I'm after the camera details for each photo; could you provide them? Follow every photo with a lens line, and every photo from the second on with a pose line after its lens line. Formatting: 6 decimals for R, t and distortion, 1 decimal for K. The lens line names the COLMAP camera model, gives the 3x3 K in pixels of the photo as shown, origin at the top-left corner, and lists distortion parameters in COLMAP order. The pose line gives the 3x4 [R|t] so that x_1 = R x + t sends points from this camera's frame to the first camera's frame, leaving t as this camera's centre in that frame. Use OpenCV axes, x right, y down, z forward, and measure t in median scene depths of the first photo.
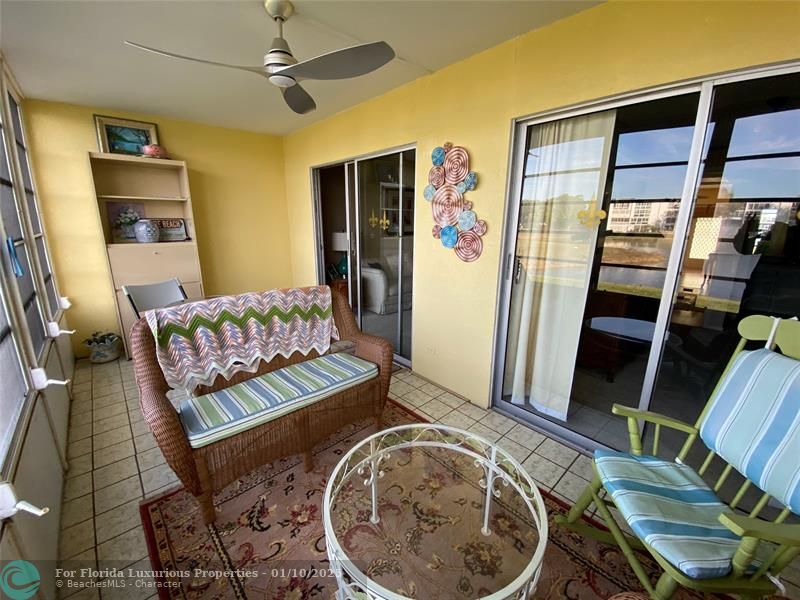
lens RADIAL K [[320.9, 0, 398.3], [0, 320.9, 298.9], [0, 0, 1]] dist [-0.017534, -0.003137]
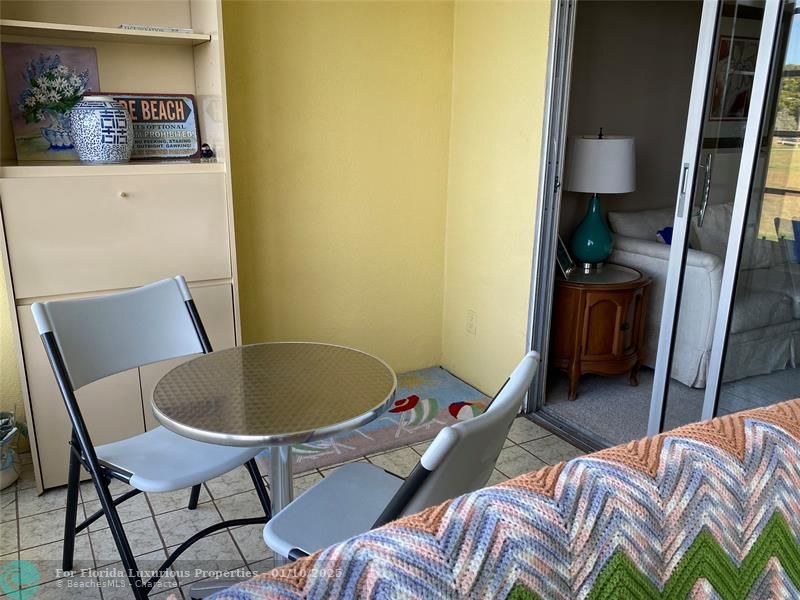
lens RADIAL K [[673.1, 0, 400.1], [0, 673.1, 299.8], [0, 0, 1]] dist [-0.007247, -0.002375]
pose [[0.972884, 0.066925, -0.221397, -0.298203], [-0.060002, 0.997480, 0.037860, -0.074590], [0.223373, -0.023549, 0.974448, 0.347909]]
